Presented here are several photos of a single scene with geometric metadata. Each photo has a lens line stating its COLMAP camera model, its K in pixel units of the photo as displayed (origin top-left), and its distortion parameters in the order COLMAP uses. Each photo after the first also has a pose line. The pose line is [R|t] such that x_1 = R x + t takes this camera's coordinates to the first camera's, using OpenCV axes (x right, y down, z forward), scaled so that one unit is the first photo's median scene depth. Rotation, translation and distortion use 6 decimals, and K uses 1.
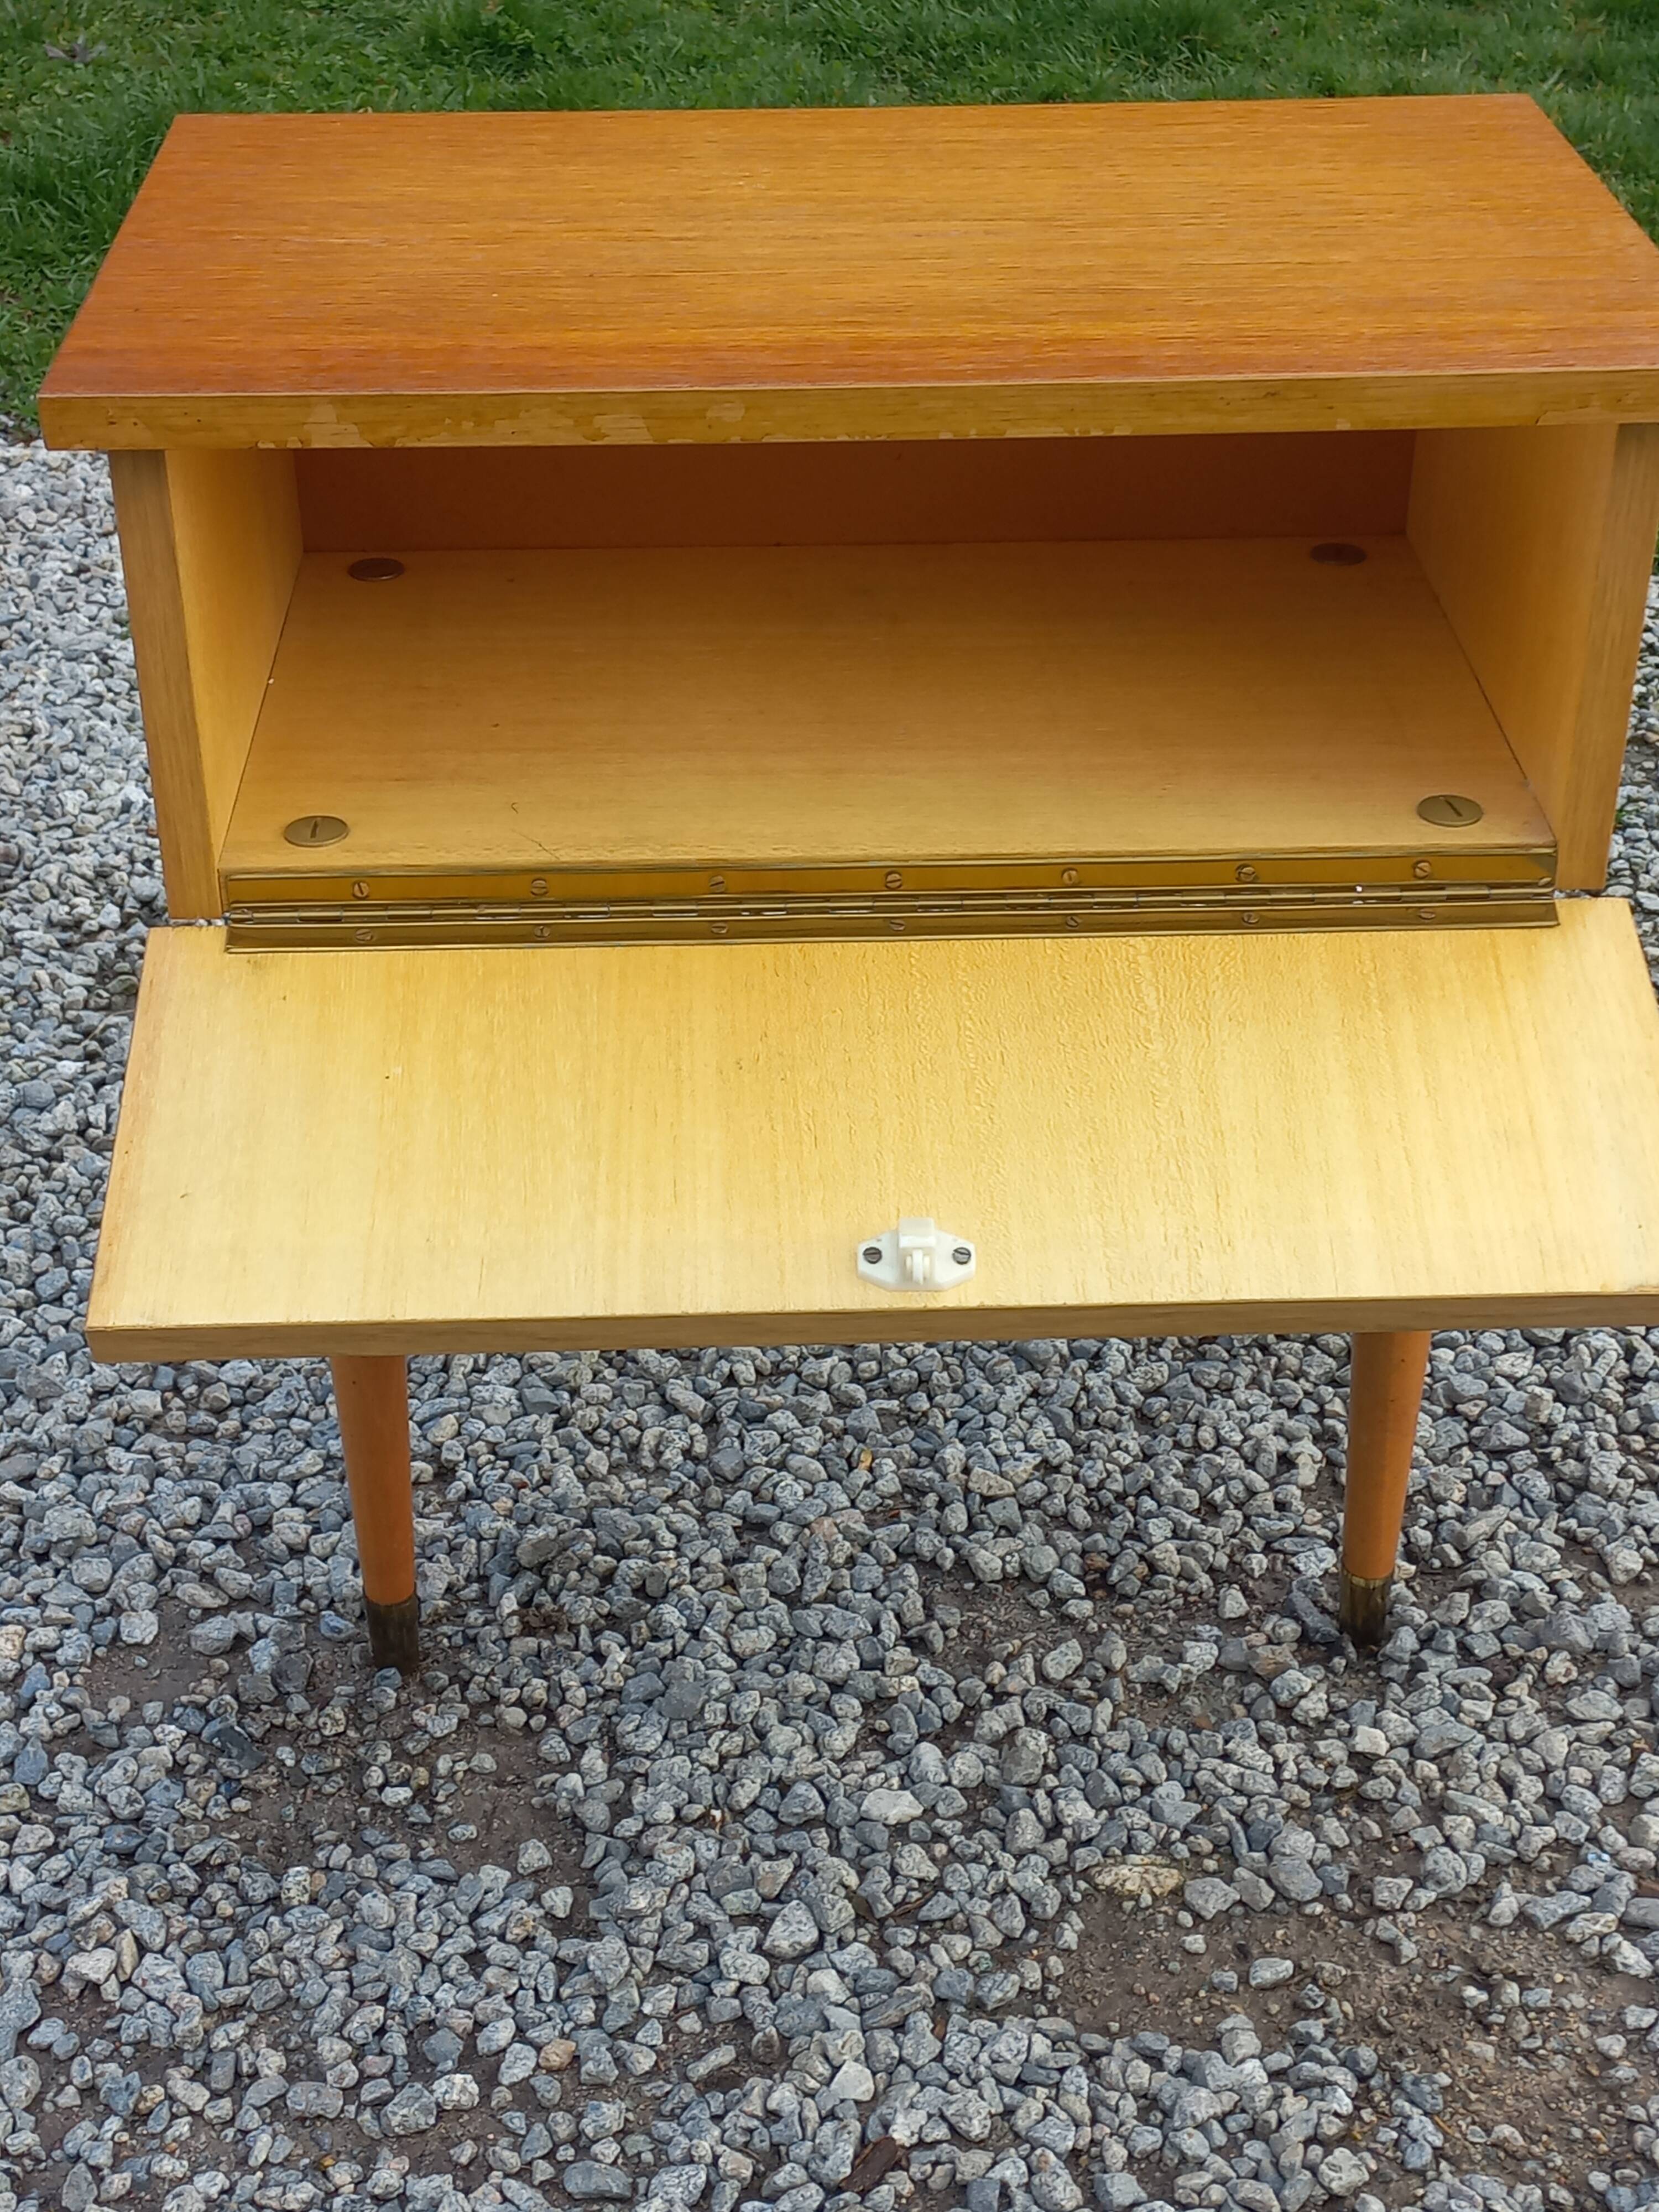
lens RADIAL K [[3162.6, 0, 835.6], [0, 3162.6, 1095.7], [0, 0, 1]] dist [0.077802, 0.000000]
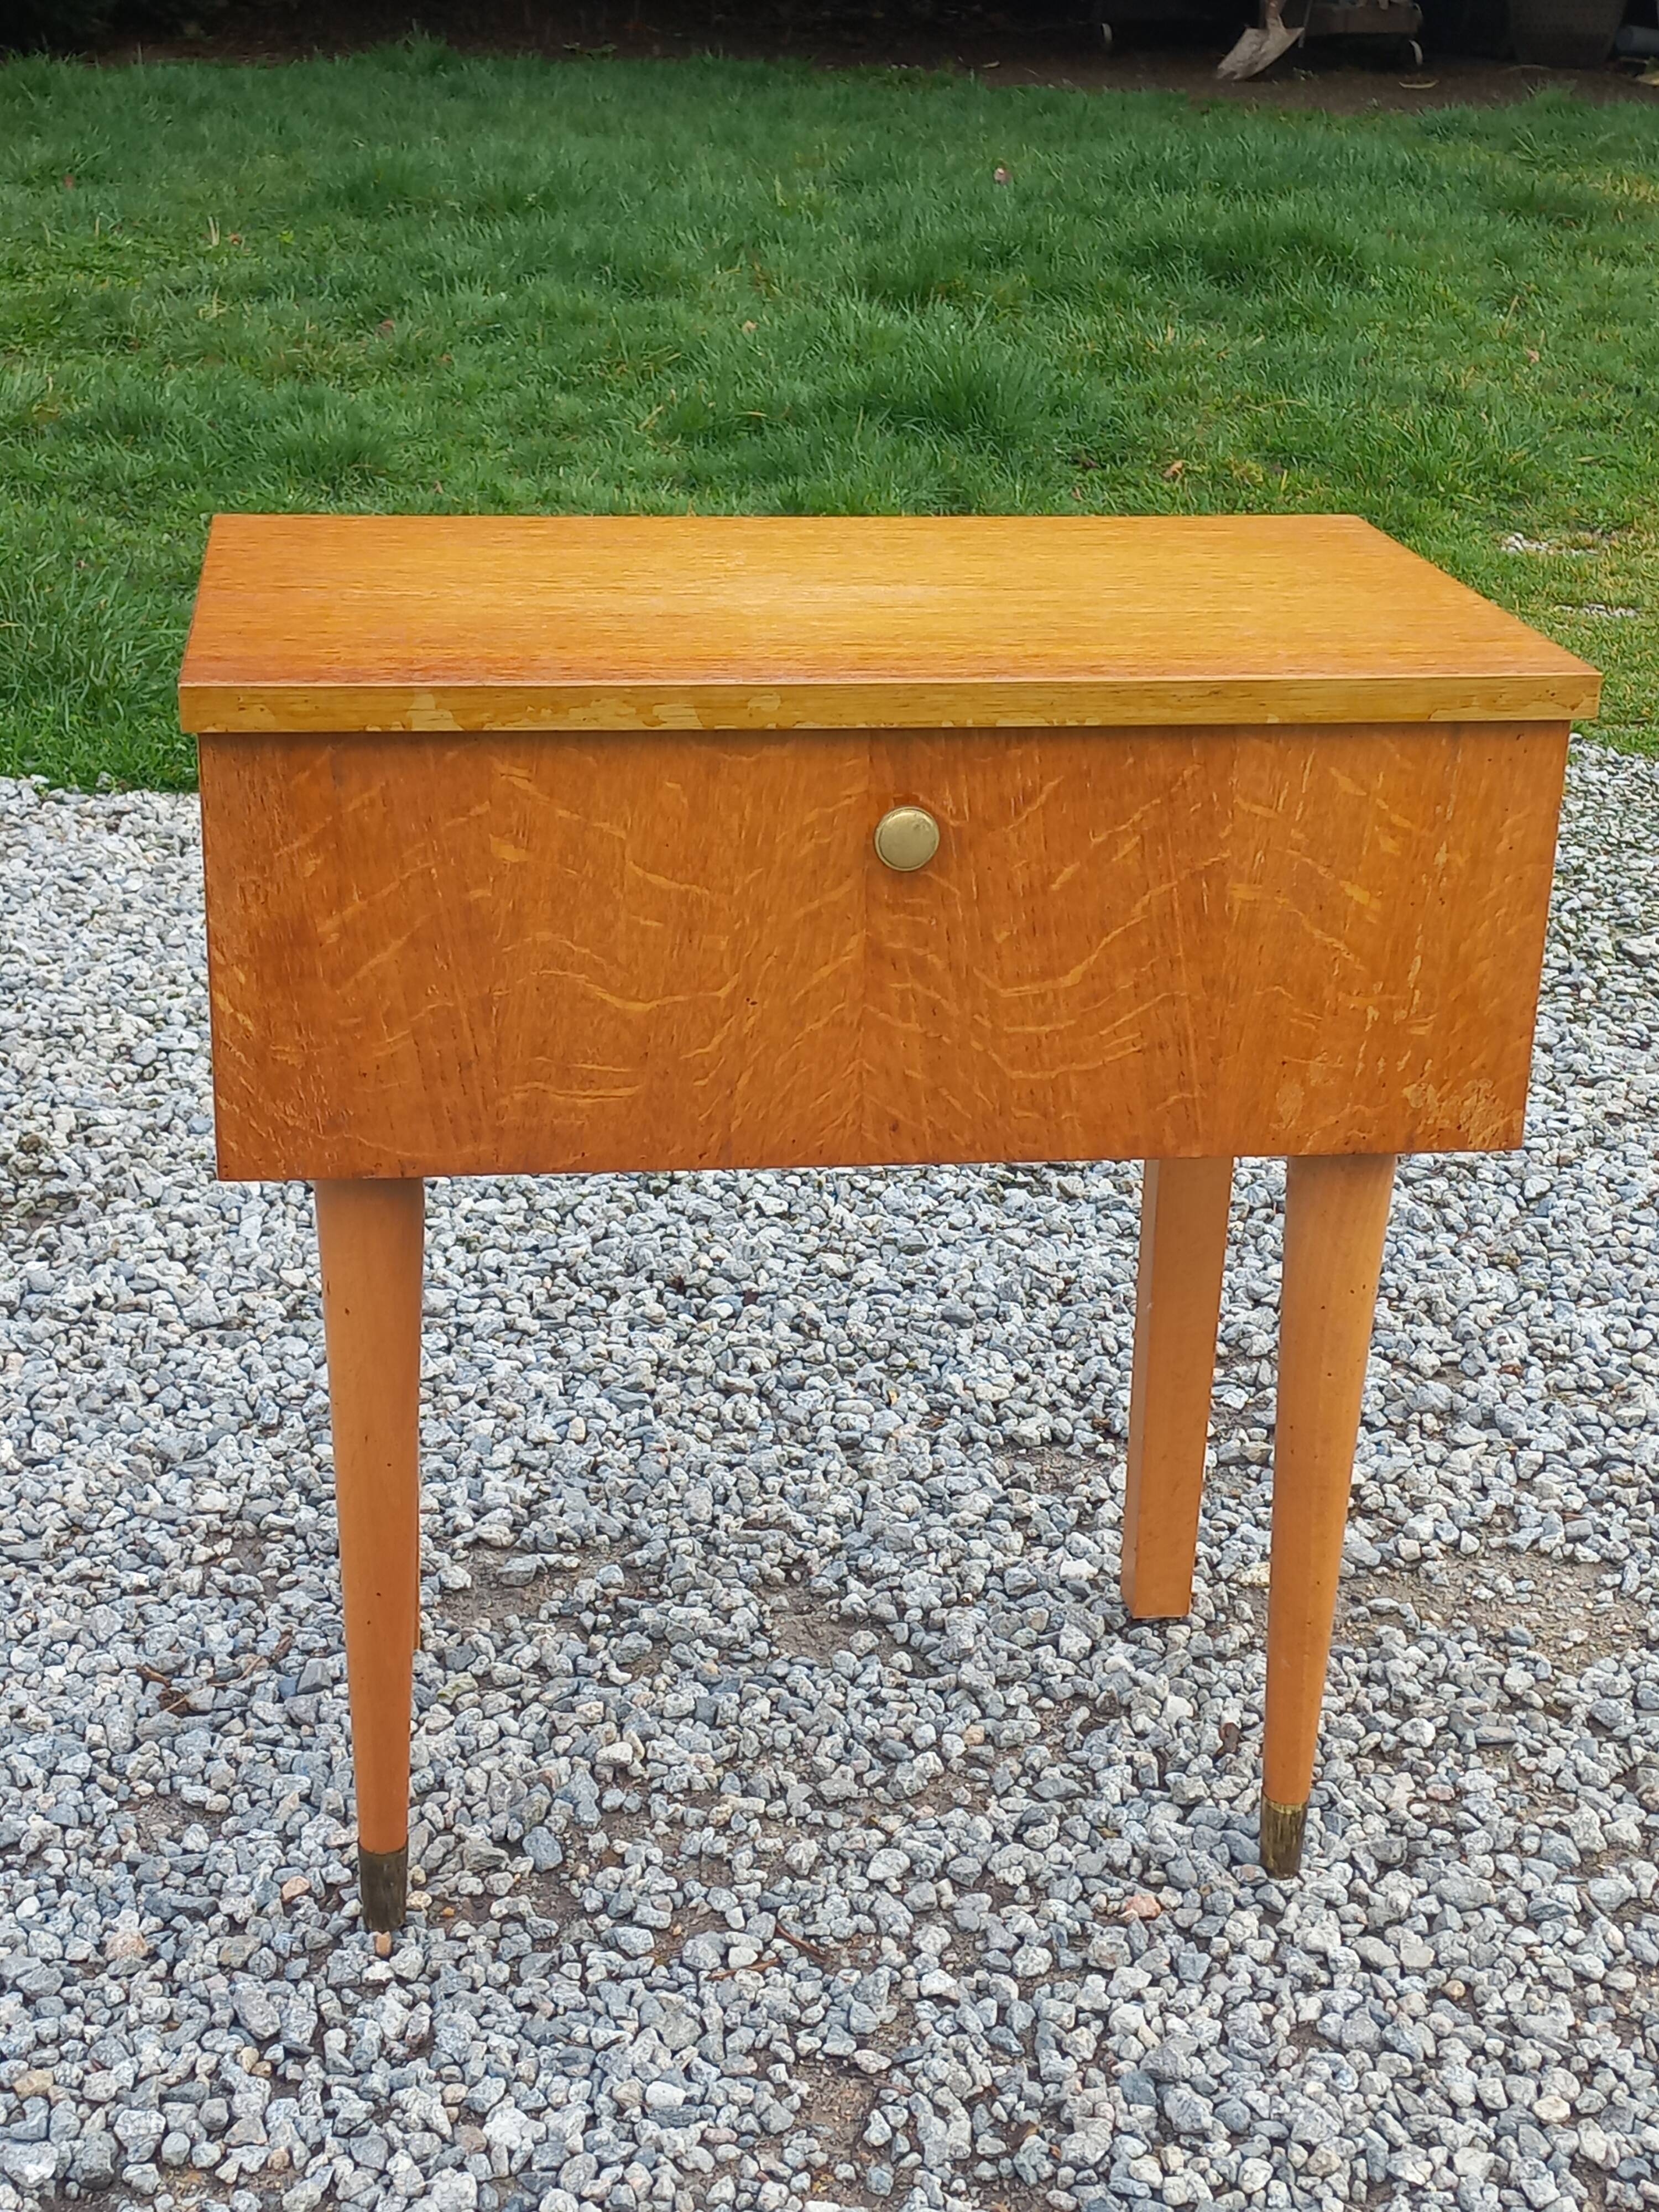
lens RADIAL K [[3162.6, 0, 840.5], [0, 3162.6, 1098.9], [0, 0, 1]] dist [0.077802, 0.000000]
pose [[0.920421, -0.120055, 0.372037, -0.562471], [0.172589, 0.978701, -0.111161, 0.158169], [-0.350768, 0.166524, 0.921538, -0.263857]]
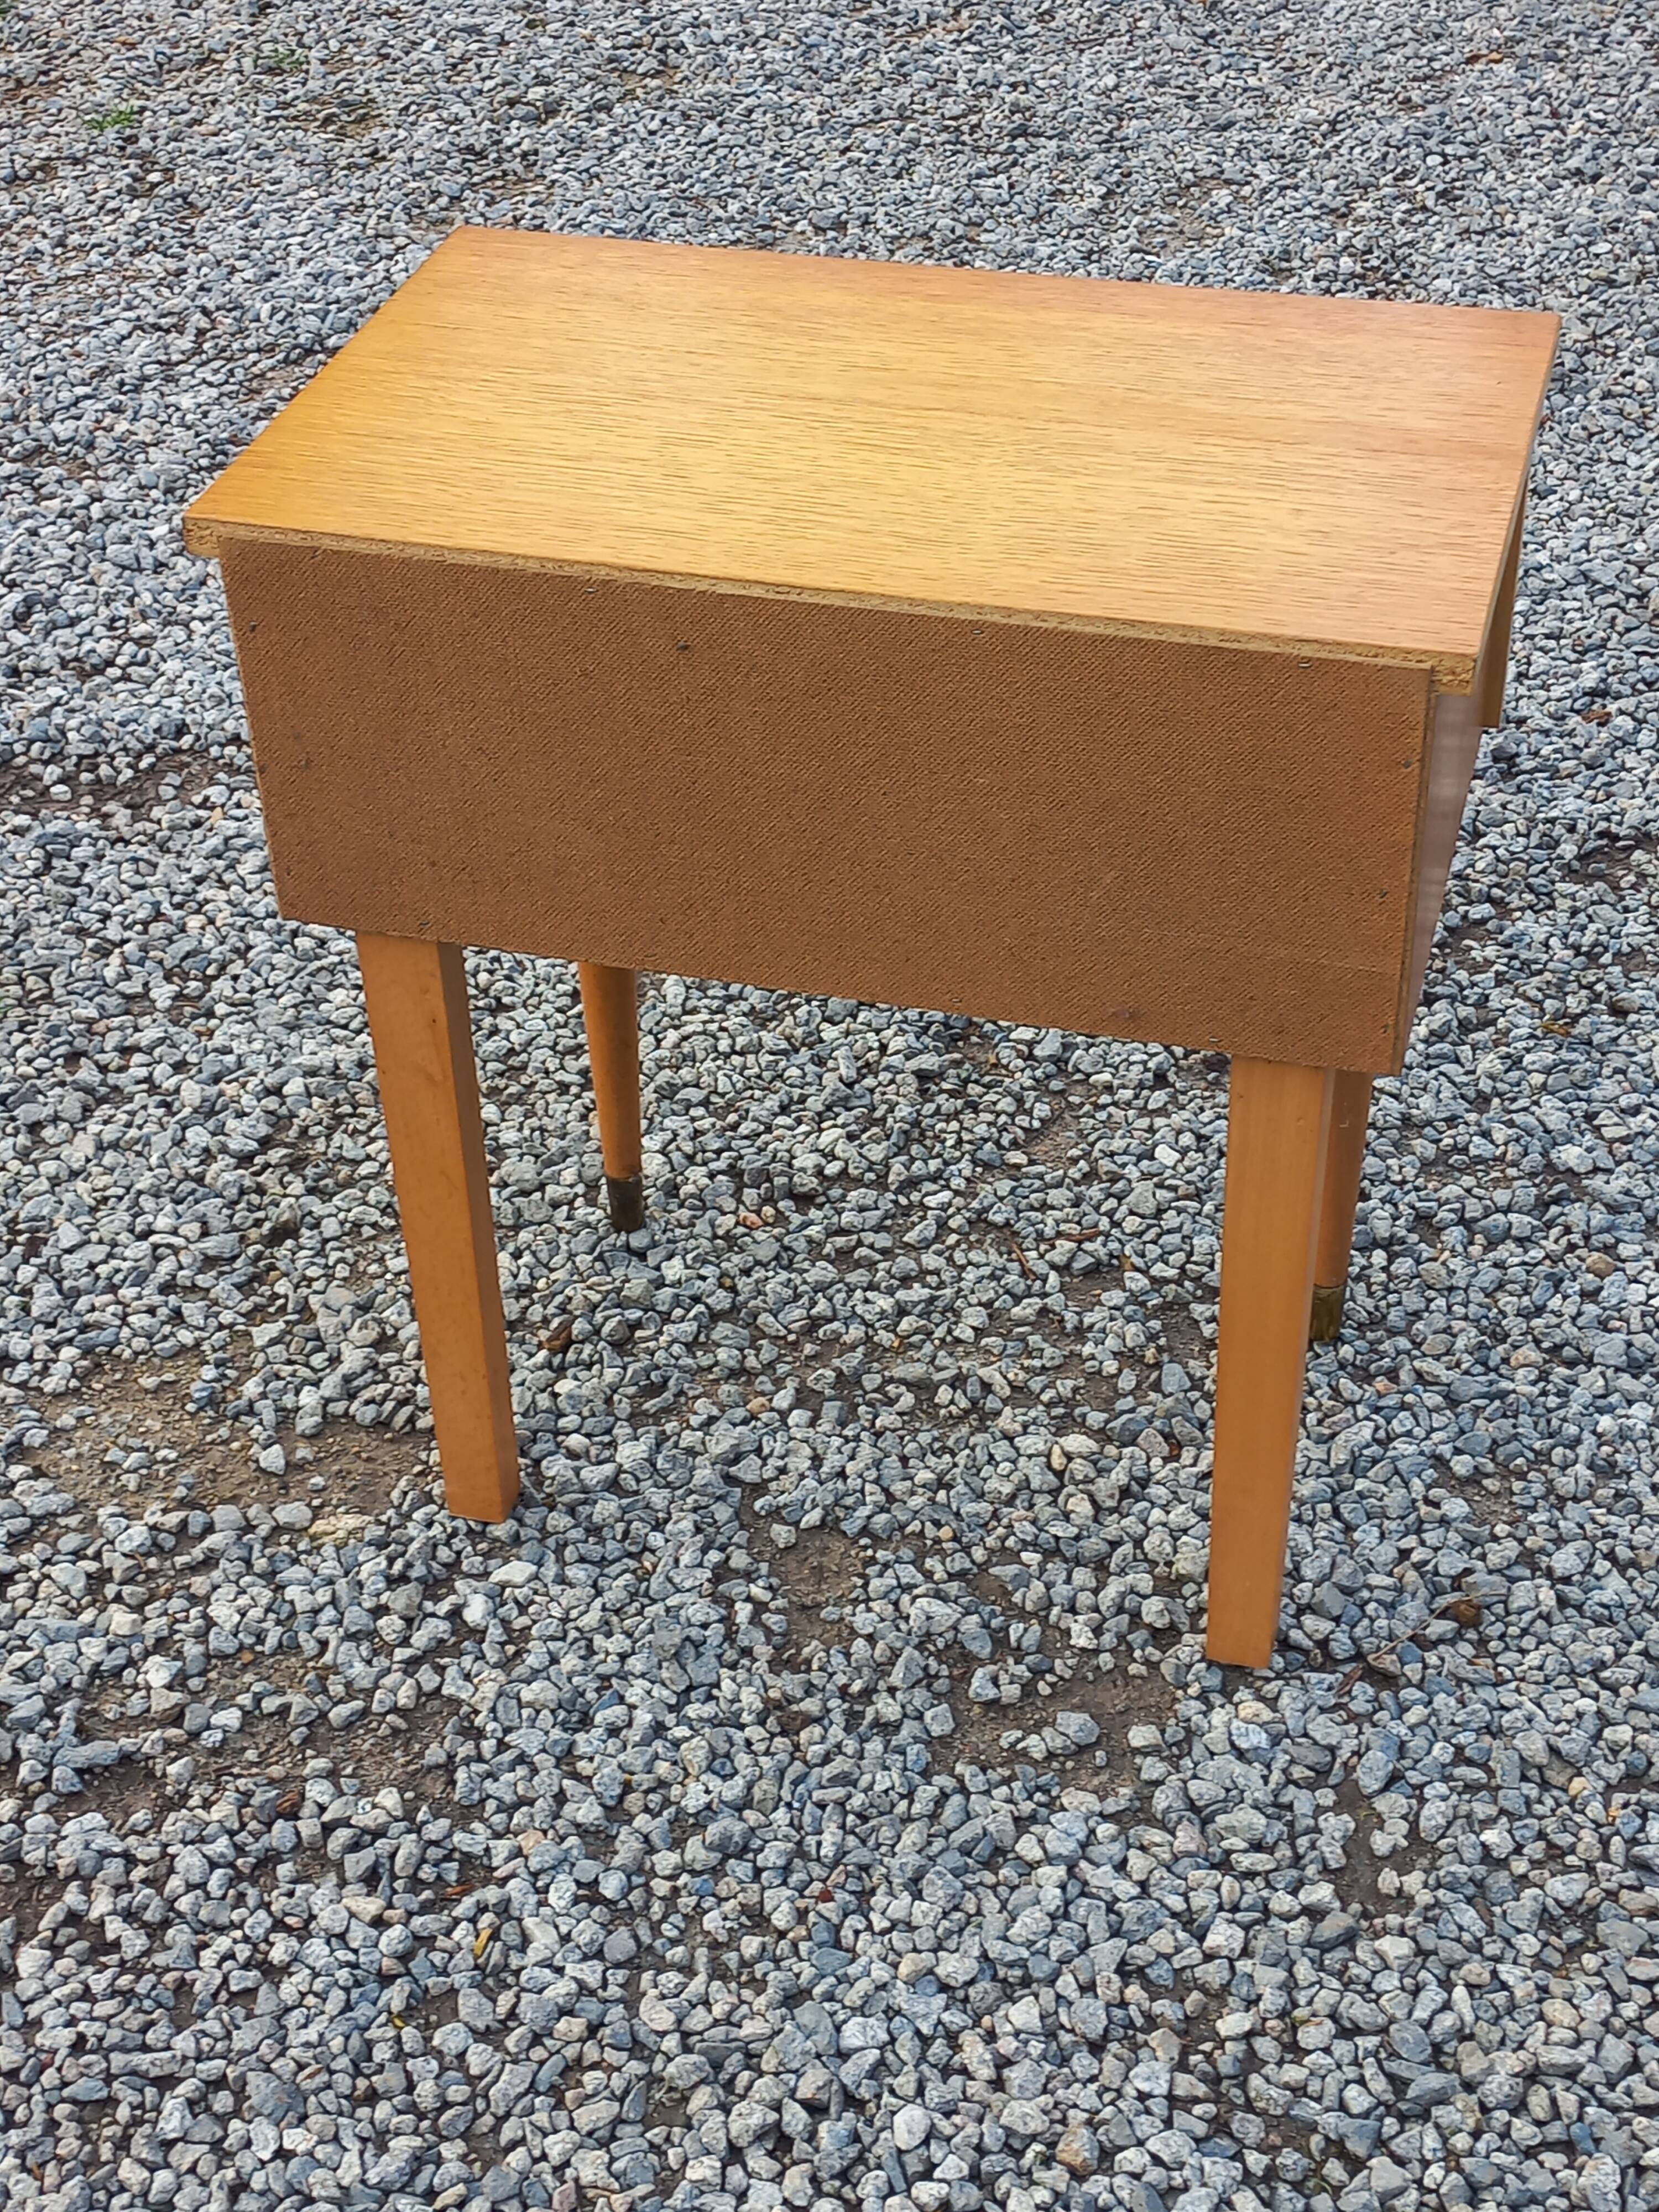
lens RADIAL K [[3162.6, 0, 834.5], [0, 3162.6, 1094.9], [0, 0, 1]] dist [0.077802, 0.000000]
pose [[-0.999712, 0.006875, 0.022978, -0.145150], [0.023826, 0.394596, 0.918546, -1.045298], [-0.002752, 0.918829, -0.394647, 1.329600]]
